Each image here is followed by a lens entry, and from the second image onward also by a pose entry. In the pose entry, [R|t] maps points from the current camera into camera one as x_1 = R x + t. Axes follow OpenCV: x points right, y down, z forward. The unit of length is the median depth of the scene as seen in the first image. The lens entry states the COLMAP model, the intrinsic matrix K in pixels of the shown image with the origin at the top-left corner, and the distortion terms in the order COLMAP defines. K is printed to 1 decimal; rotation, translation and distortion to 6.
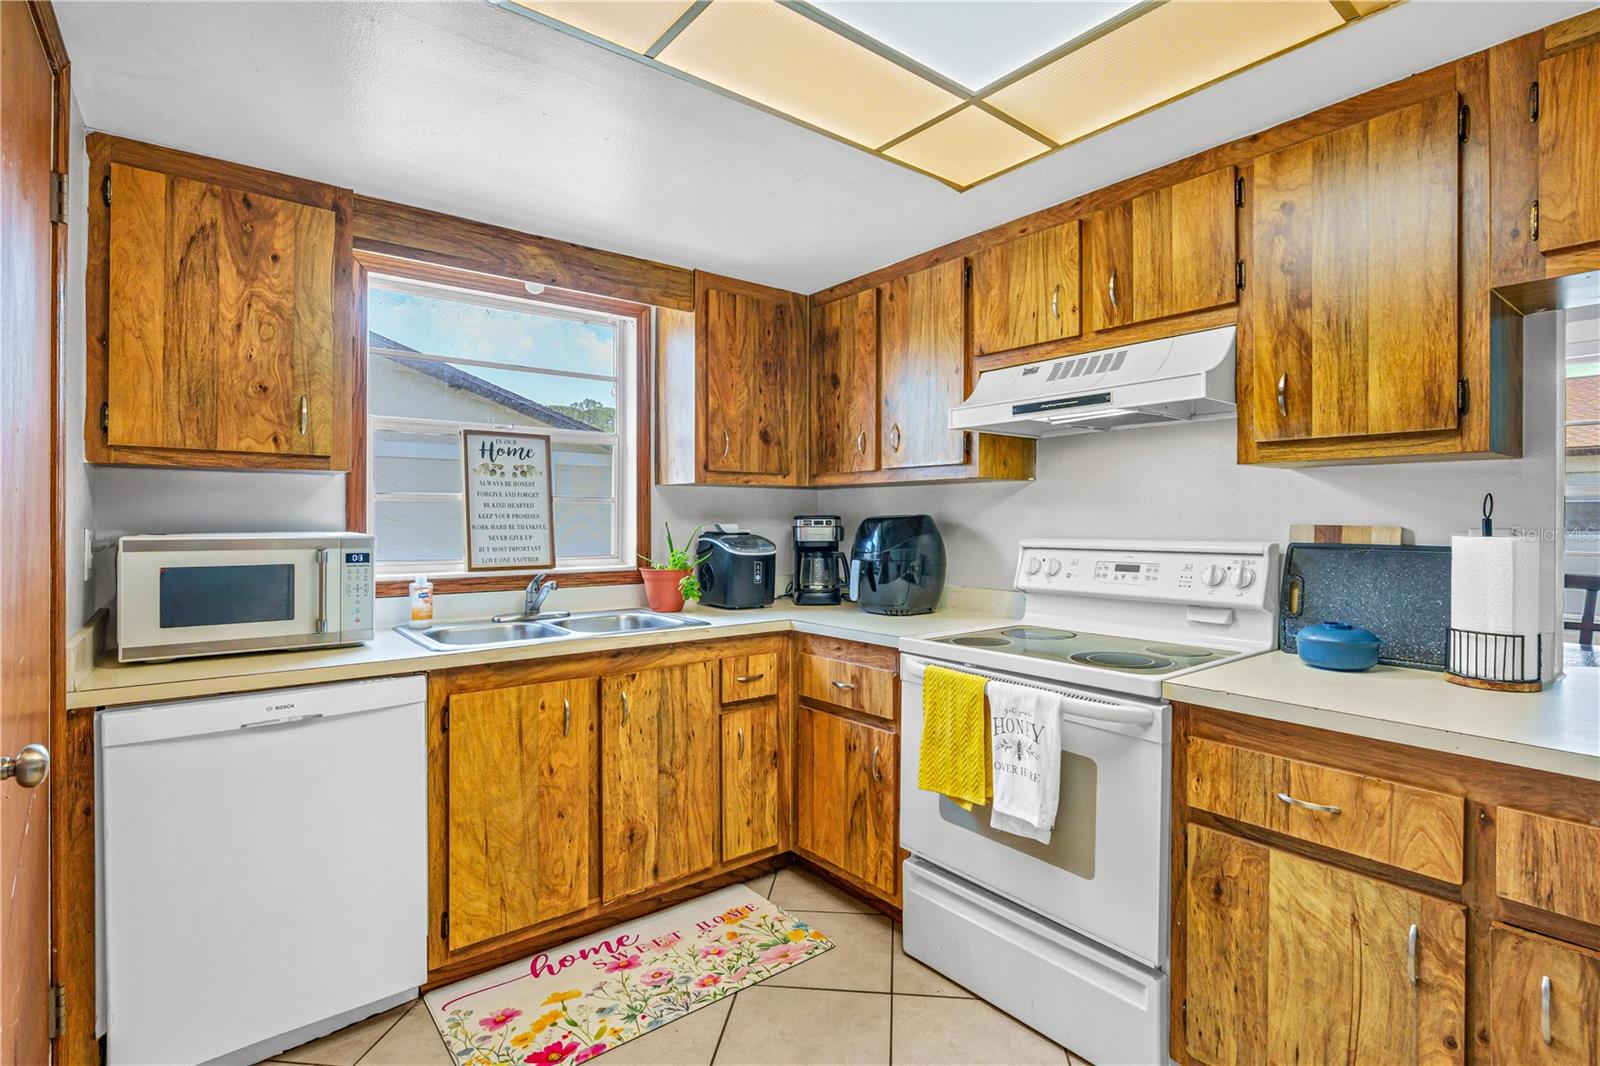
lens RADIAL K [[784.7, 0, 804.7], [0, 784.7, 519.7], [0, 0, 1]] dist [-0.000956, 0.000263]
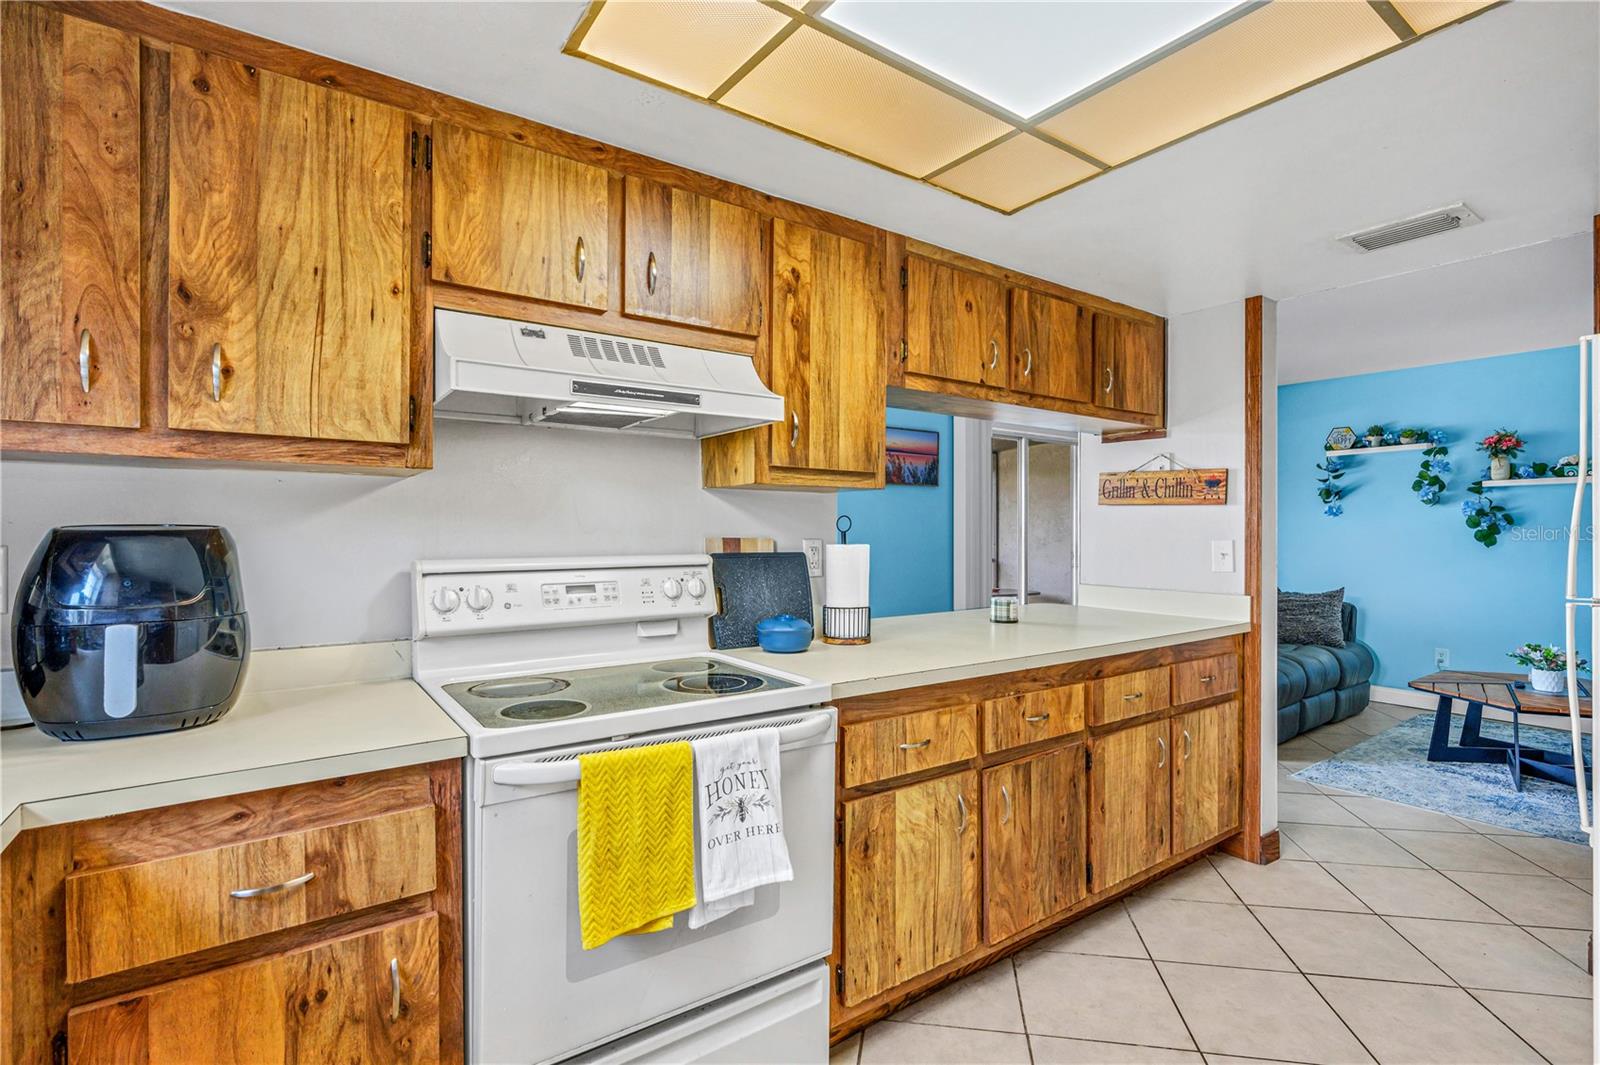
lens RADIAL K [[760.8, 0, 822.0], [0, 760.8, 536.8], [0, 0, 1]] dist [0.000786, 0.000538]
pose [[0.037663, -0.007711, 0.999261, -0.517197], [0.000422, 0.999970, 0.007701, -0.003399], [-0.999290, 0.000131, 0.037665, 0.859515]]
